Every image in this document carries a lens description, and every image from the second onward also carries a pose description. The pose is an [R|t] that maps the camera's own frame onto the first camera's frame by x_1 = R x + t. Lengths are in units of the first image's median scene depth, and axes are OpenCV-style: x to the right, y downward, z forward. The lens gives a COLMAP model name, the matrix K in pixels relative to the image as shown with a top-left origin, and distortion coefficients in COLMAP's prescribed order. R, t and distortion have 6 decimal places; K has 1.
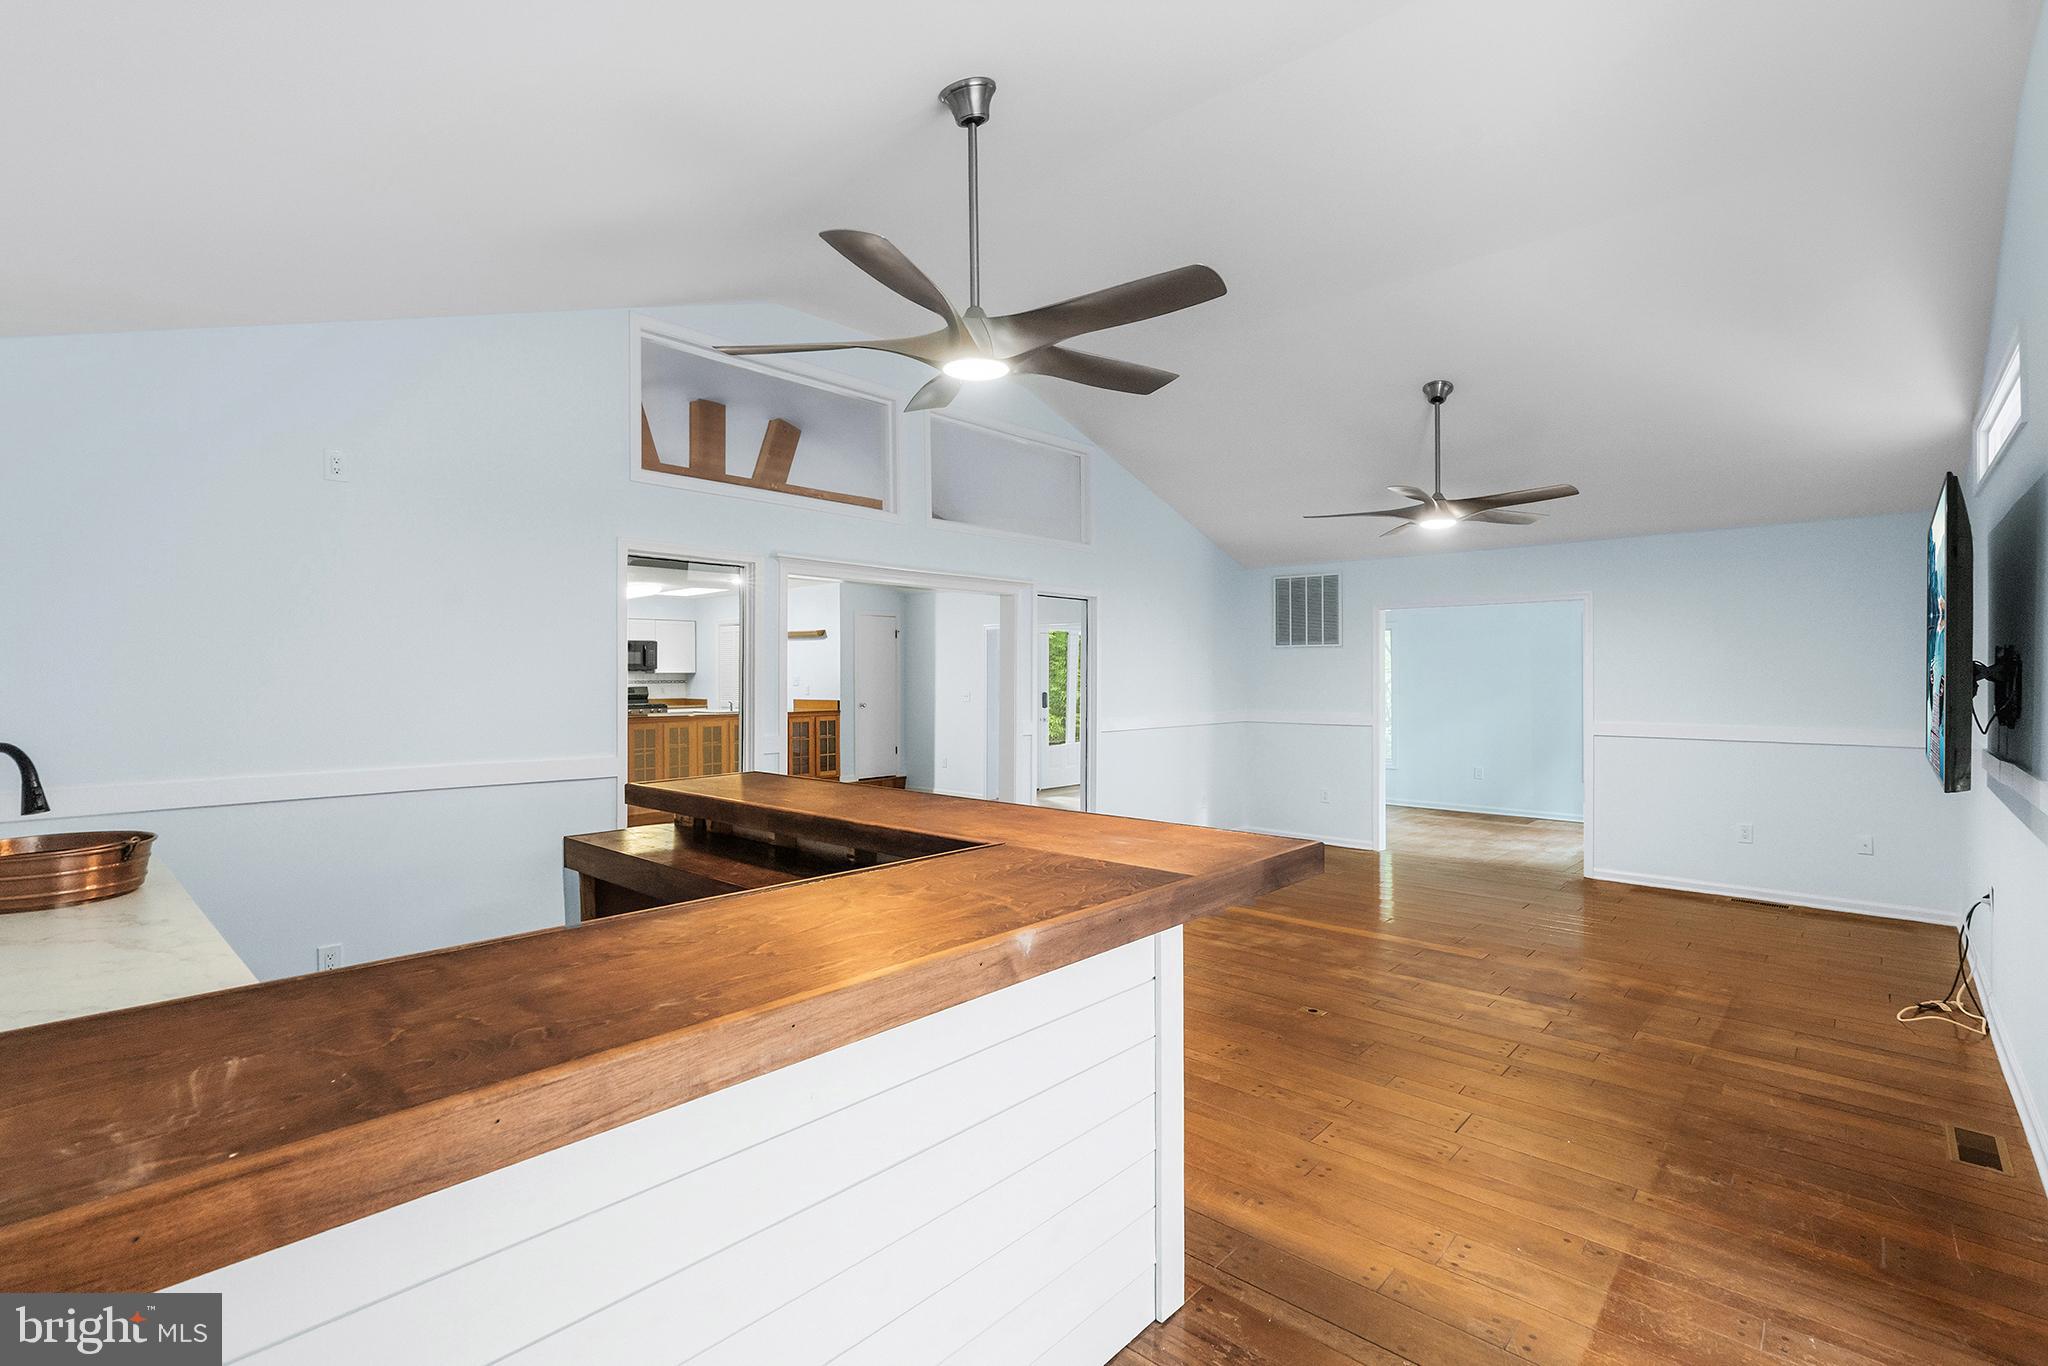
lens RADIAL K [[935.5, 0, 1016.9], [0, 935.5, 681.1], [0, 0, 1]] dist [-0.013519, 0.003689]
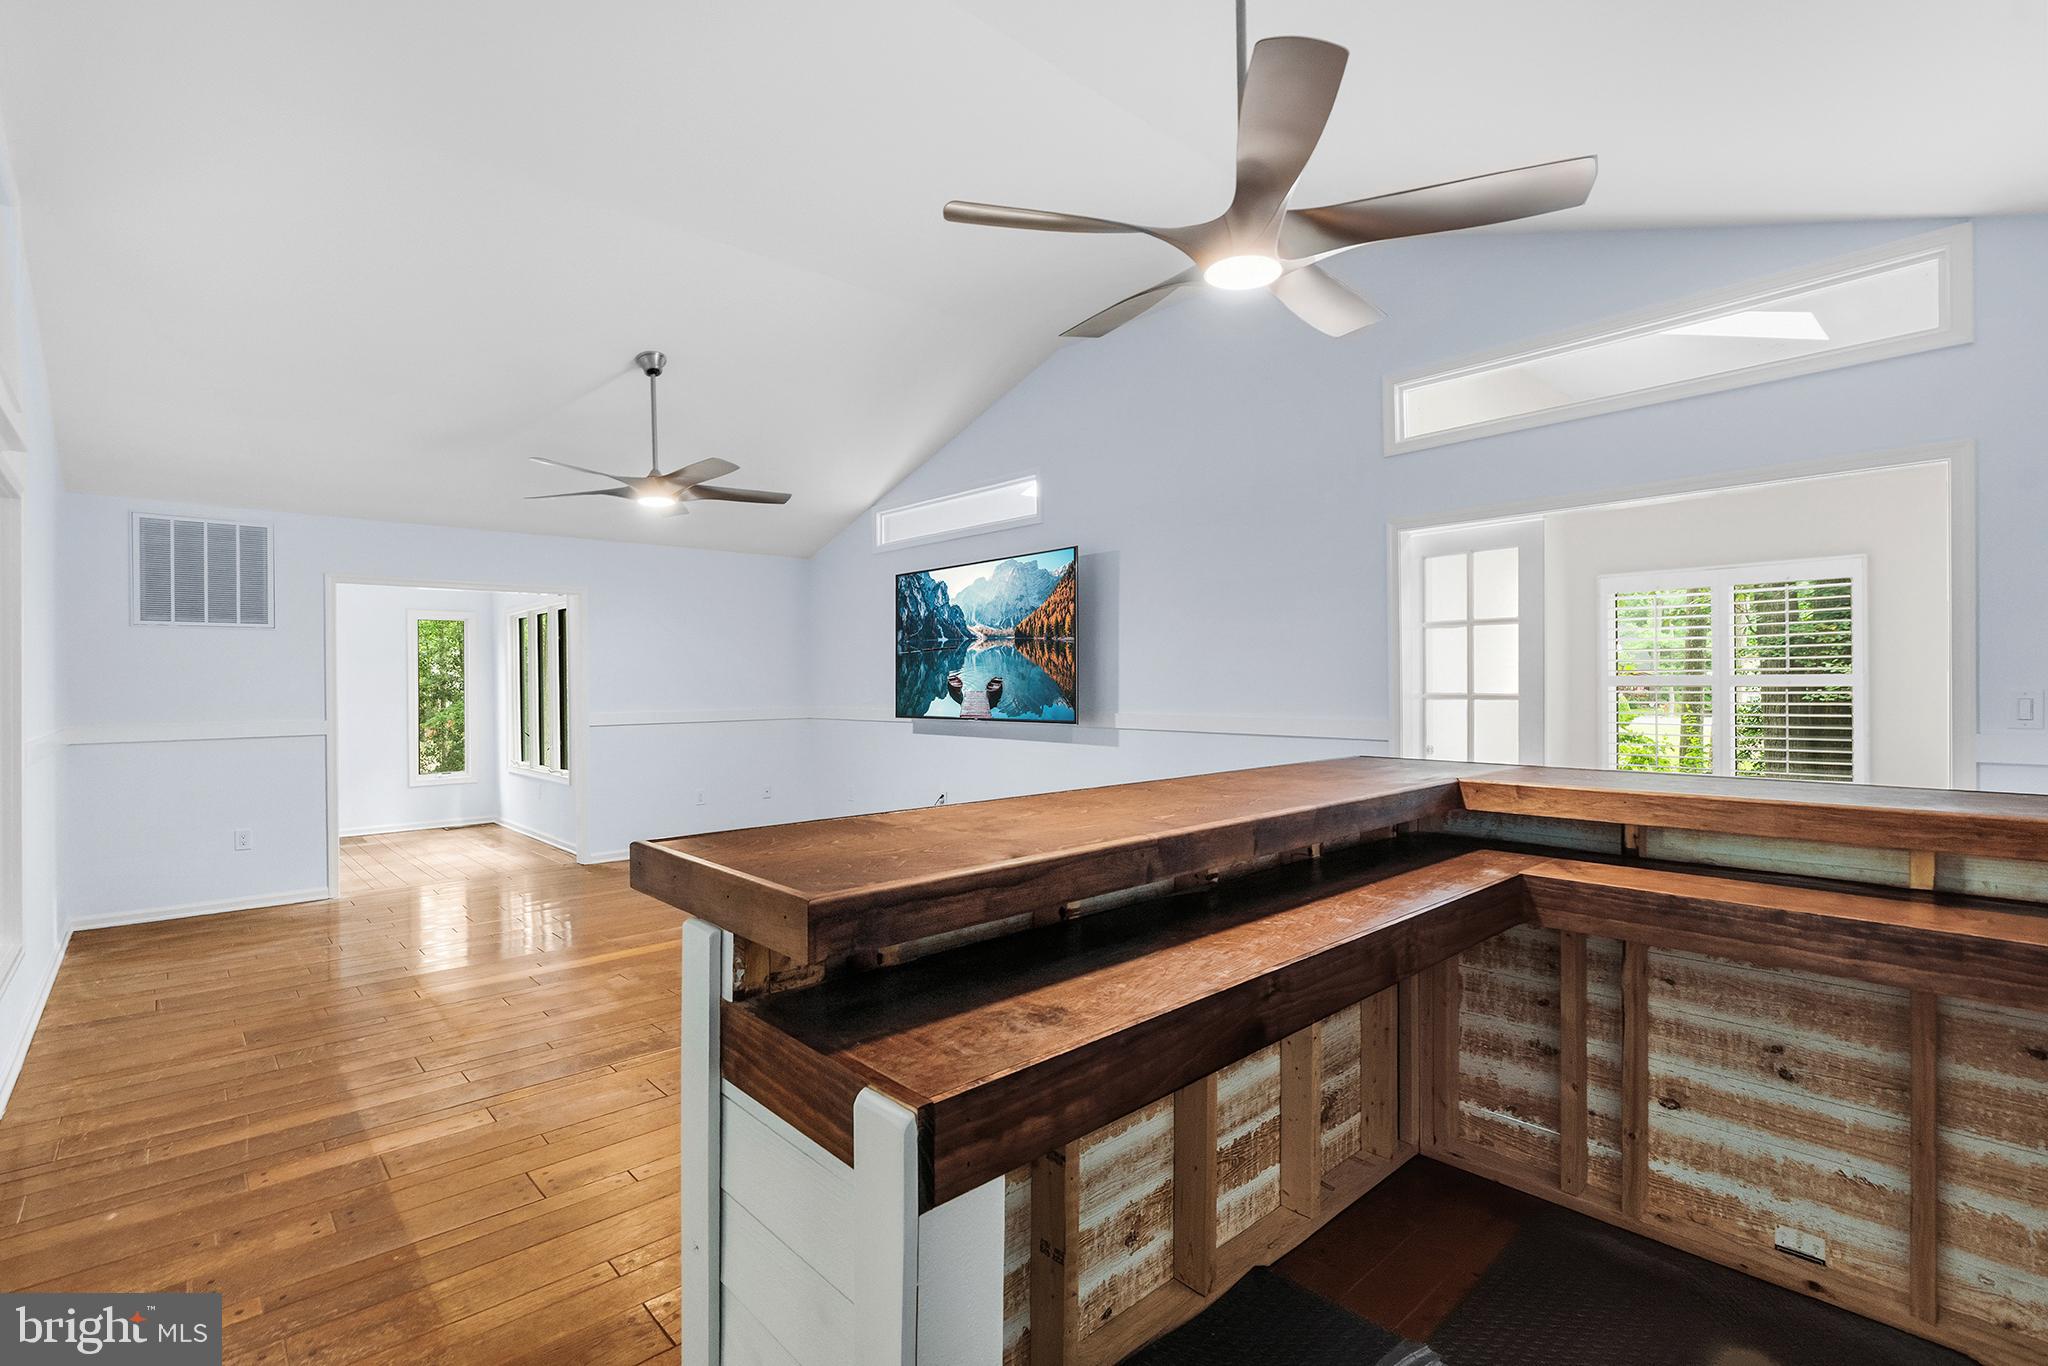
lens RADIAL K [[935.5, 0, 1014.1], [0, 935.5, 675.8], [0, 0, 1]] dist [-0.013519, 0.003689]
pose [[0.111495, -0.002058, 0.993763, -0.297877], [0.018009, 0.999838, 0.000050, 0.010345], [-0.993602, 0.017892, 0.111514, 0.348207]]
